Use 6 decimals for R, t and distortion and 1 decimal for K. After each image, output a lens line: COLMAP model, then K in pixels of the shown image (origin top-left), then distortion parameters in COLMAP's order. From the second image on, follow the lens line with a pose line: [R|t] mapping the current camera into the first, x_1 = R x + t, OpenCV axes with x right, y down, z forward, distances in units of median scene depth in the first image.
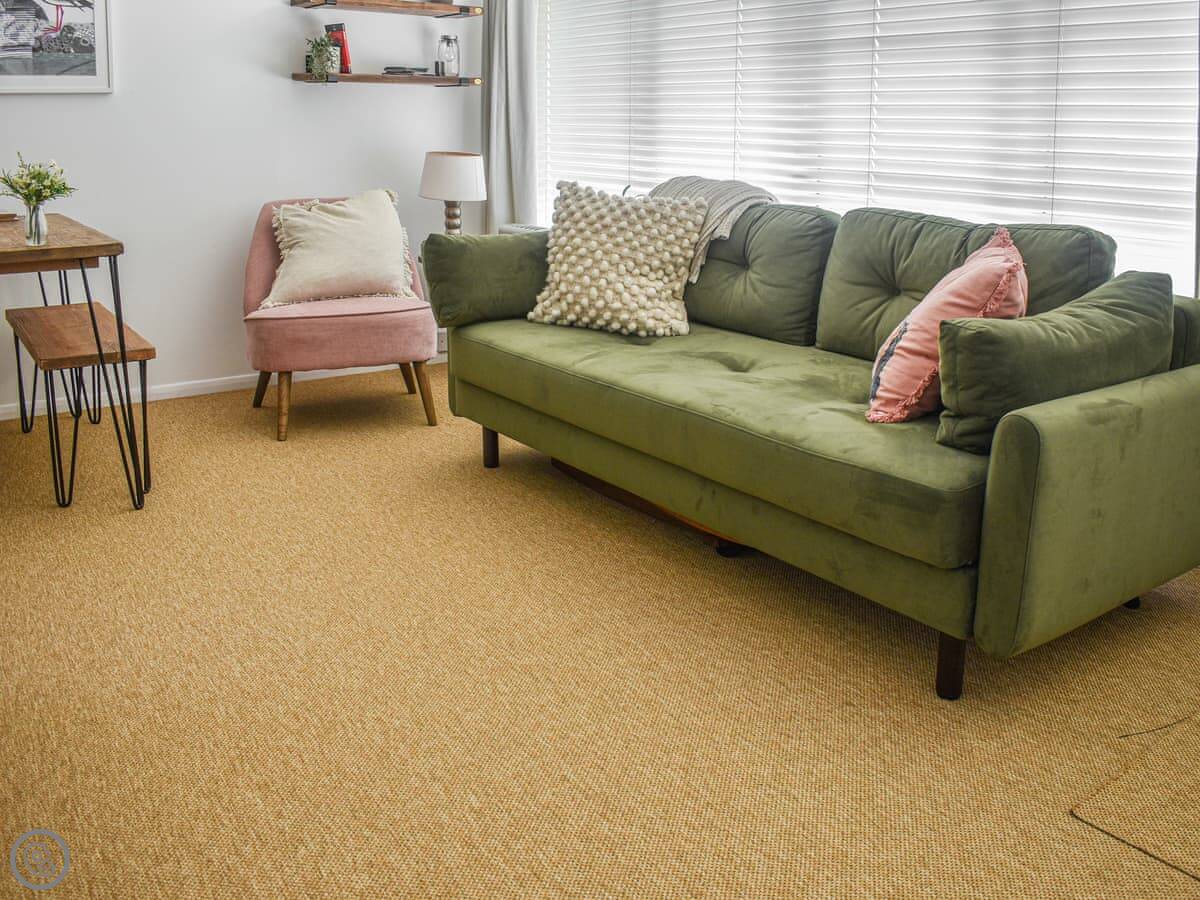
lens RADIAL K [[1000.4, 0, 600.0], [0, 1000.4, 450.0], [0, 0, 1]] dist [-0.043720, 0.009086]
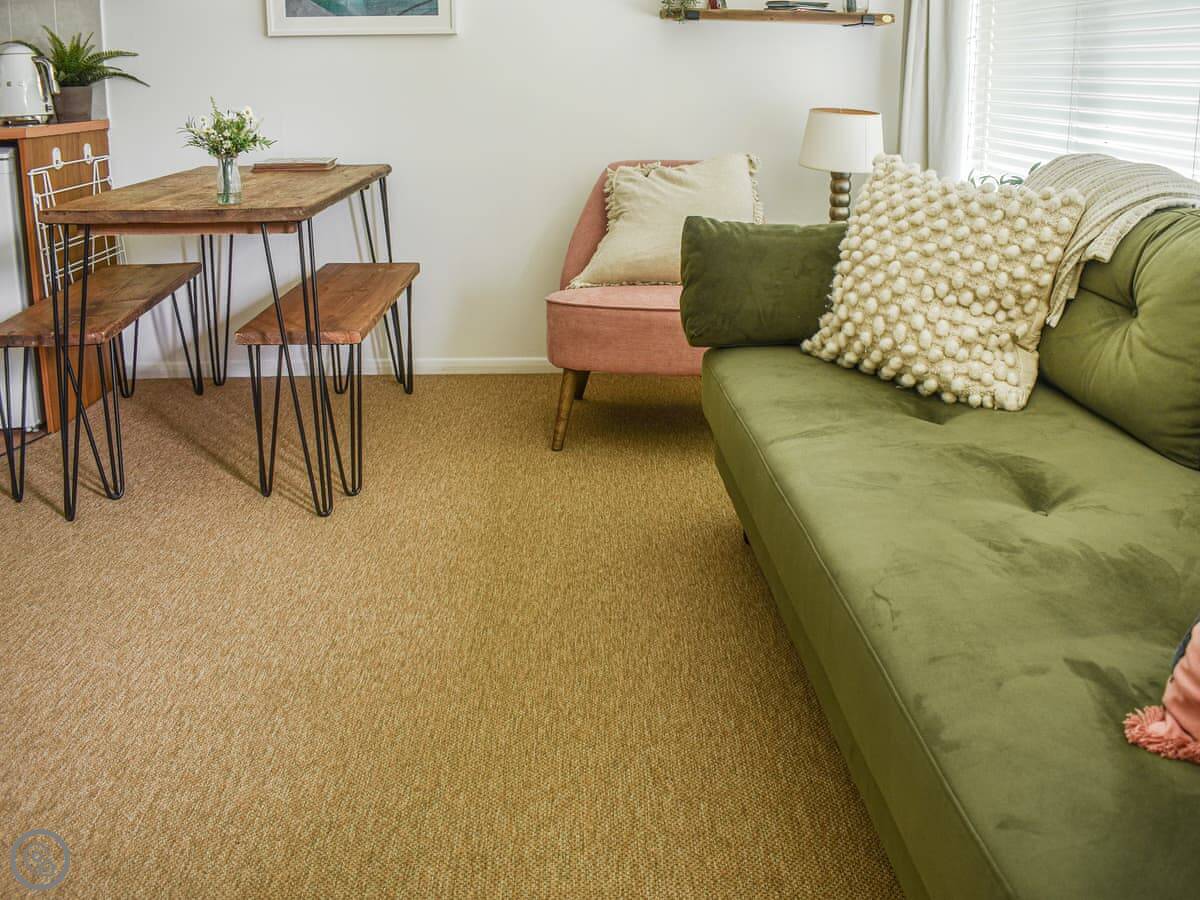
lens RADIAL K [[1090.4, 0, 597.8], [0, 1090.4, 388.6], [0, 0, 1]] dist [-0.067574, 0.006105]
pose [[0.875493, 0.134582, -0.464111, 0.164722], [-0.152405, 0.988318, -0.000905, -0.088051], [0.458568, 0.071525, 0.885776, 0.296281]]
